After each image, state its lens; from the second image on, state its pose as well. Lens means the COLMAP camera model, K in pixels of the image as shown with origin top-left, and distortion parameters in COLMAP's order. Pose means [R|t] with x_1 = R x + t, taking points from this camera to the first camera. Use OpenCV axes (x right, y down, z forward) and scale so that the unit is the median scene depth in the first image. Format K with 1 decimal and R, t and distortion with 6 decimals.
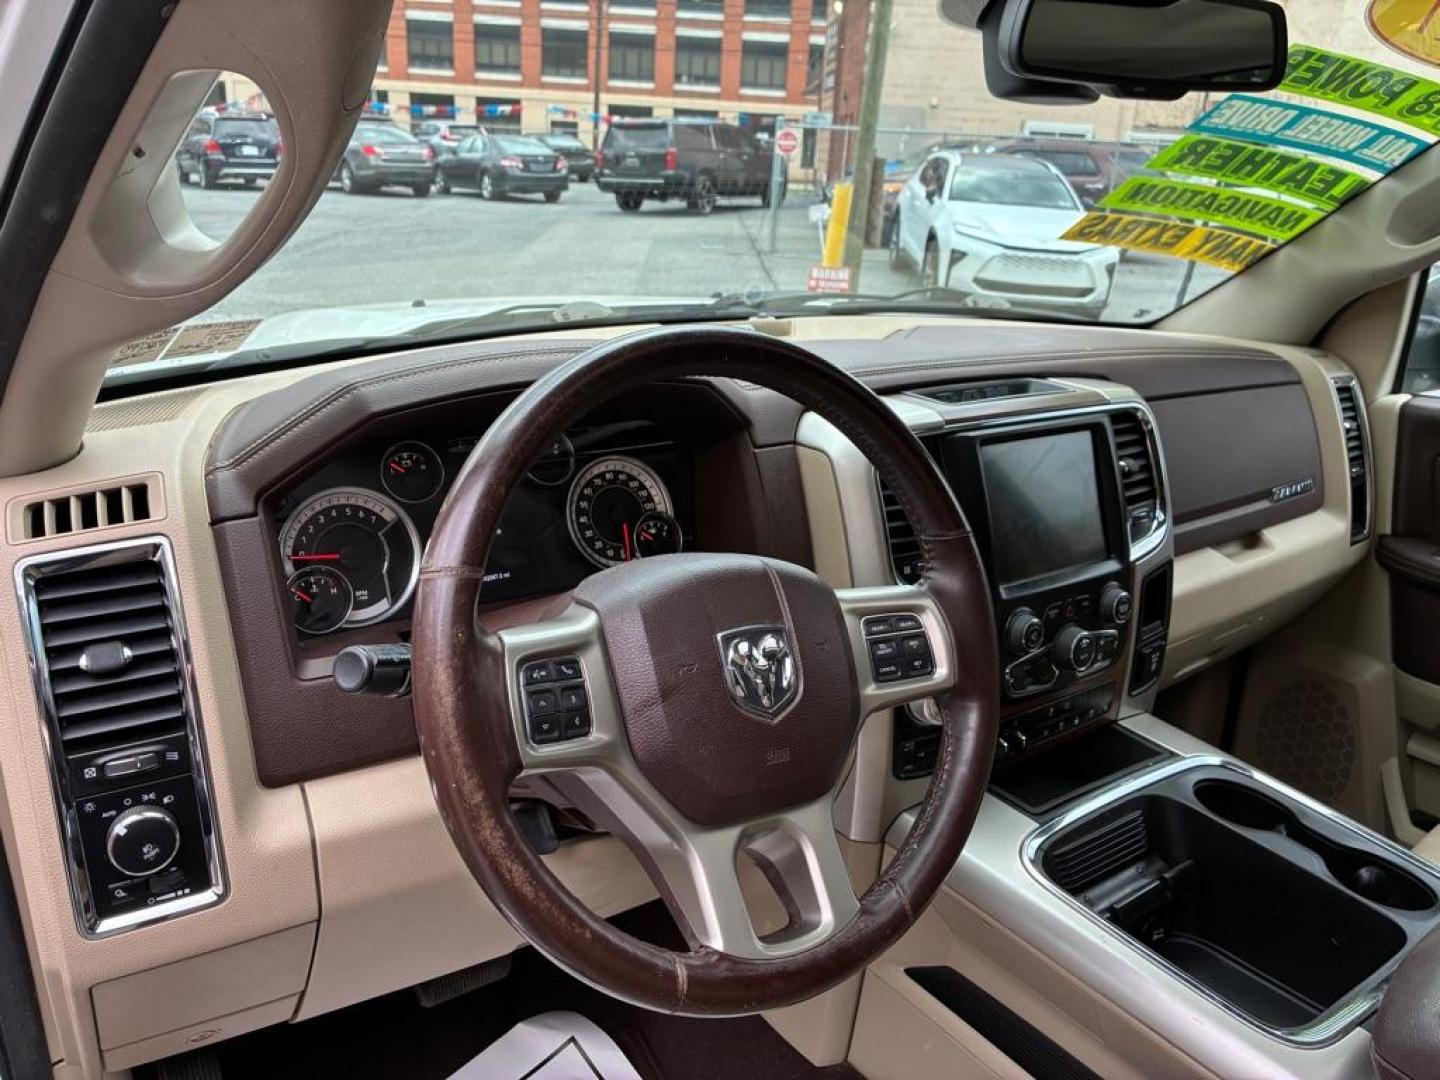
lens RADIAL K [[1123.7, 0, 723.7], [0, 1123.7, 542.1], [0, 0, 1]] dist [0.048832, -0.074266]
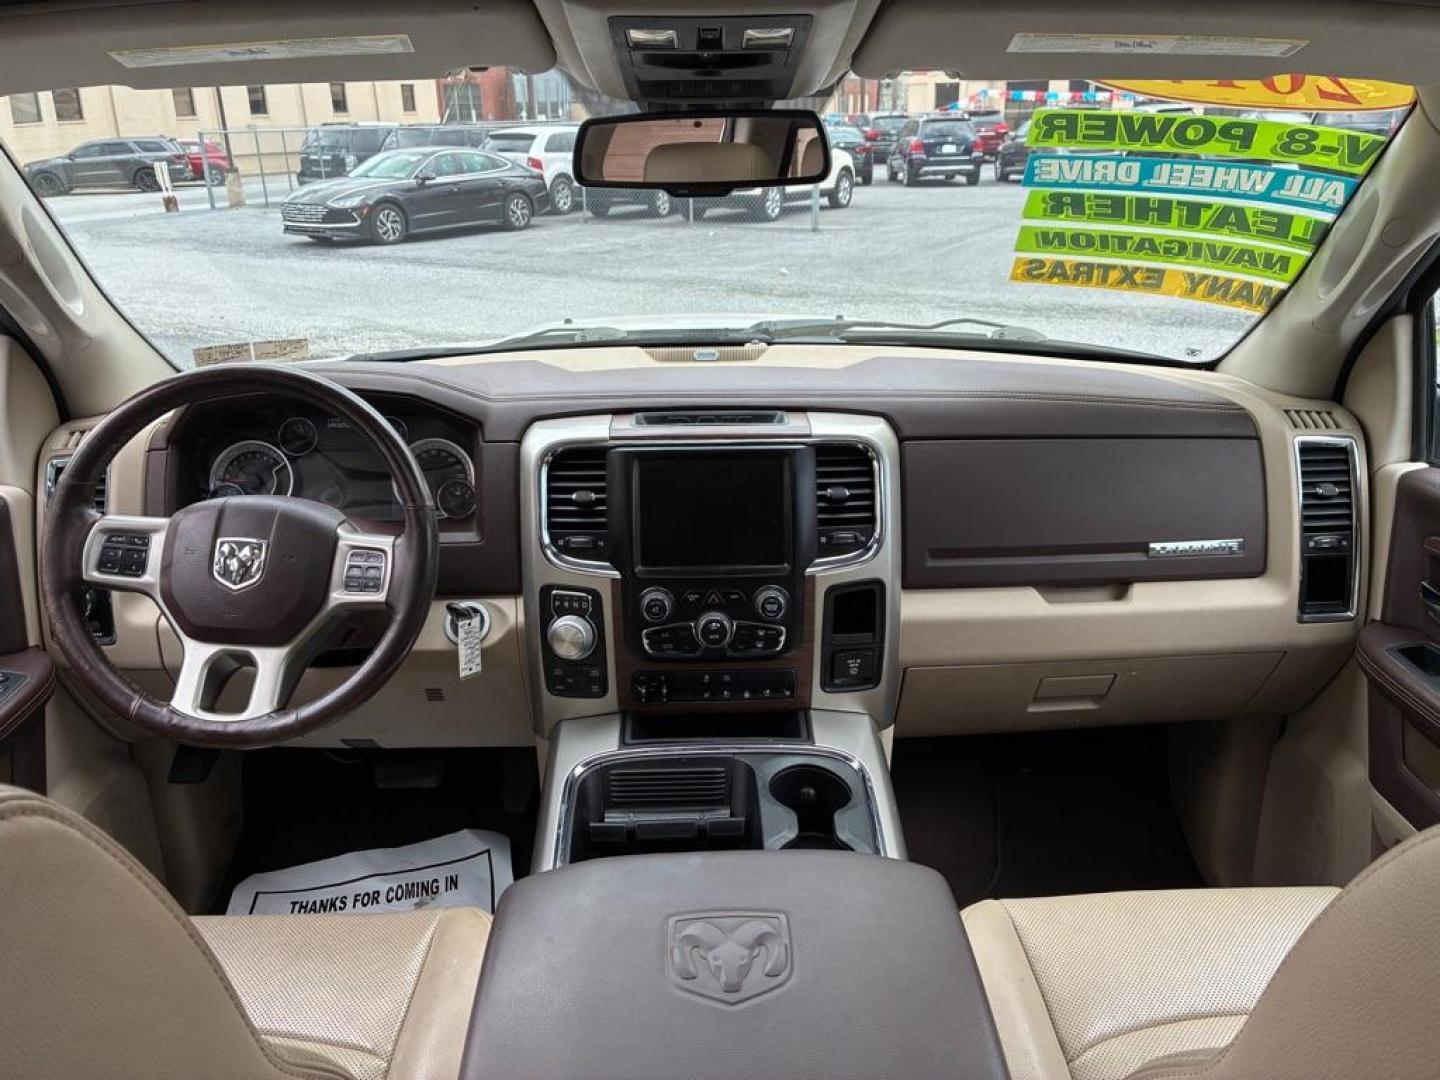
lens RADIAL K [[1123.7, 0, 723.7], [0, 1123.7, 542.1], [0, 0, 1]] dist [0.048832, -0.074266]
pose [[0.814489, 0.143437, -0.562169, 0.686112], [-0.135820, 0.989172, 0.055606, -0.049220], [0.564058, 0.031064, 0.825151, -0.008650]]
